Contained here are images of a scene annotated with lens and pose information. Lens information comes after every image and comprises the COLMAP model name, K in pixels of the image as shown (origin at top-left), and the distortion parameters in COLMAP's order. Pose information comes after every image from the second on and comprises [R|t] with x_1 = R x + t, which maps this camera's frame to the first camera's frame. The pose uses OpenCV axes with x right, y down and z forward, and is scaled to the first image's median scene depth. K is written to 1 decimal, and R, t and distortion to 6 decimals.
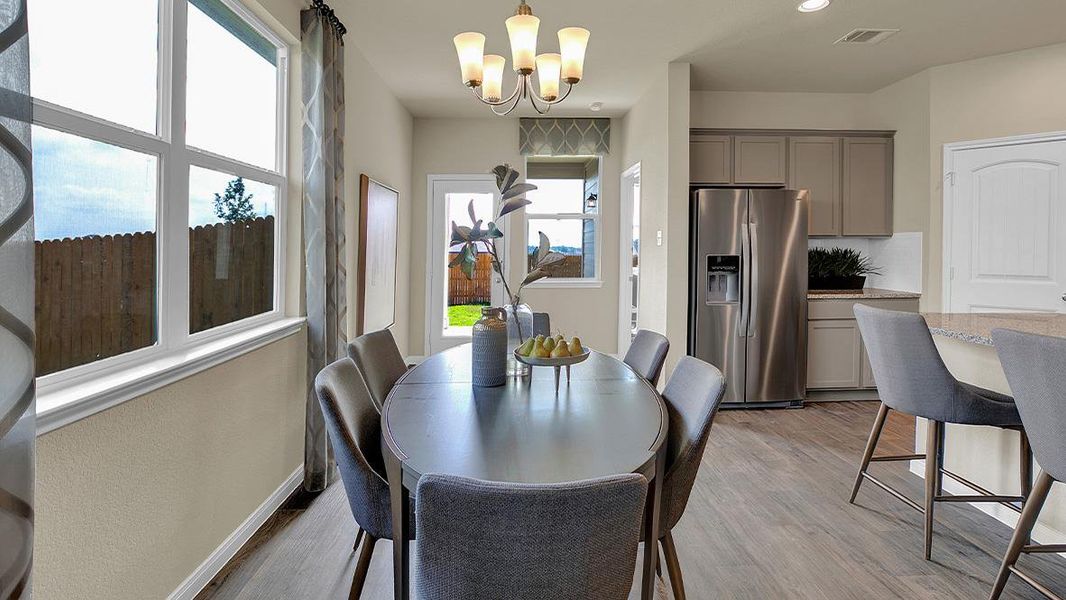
lens RADIAL K [[503.0, 0, 524.2], [0, 503.0, 253.1], [0, 0, 1]] dist [-0.034262, 0.005308]
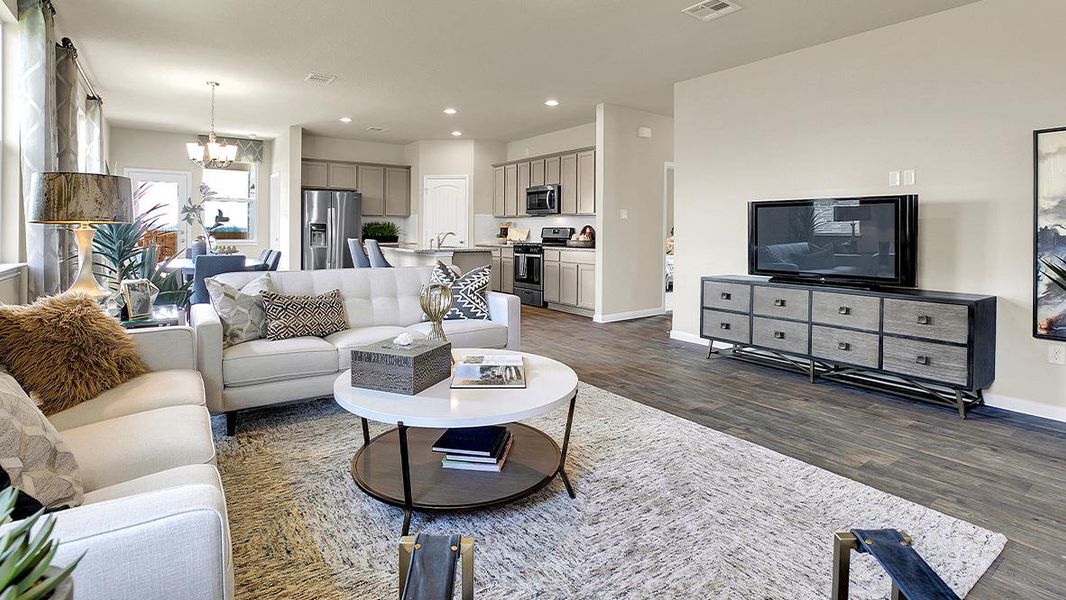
lens RADIAL K [[503.0, 0, 531.4], [0, 503.0, 283.3], [0, 0, 1]] dist [-0.034262, 0.005308]
pose [[0.822788, -0.046628, 0.566432, -0.062637], [-0.005179, 0.995972, 0.089510, 0.059616], [-0.568324, -0.076581, 0.819233, -1.160038]]
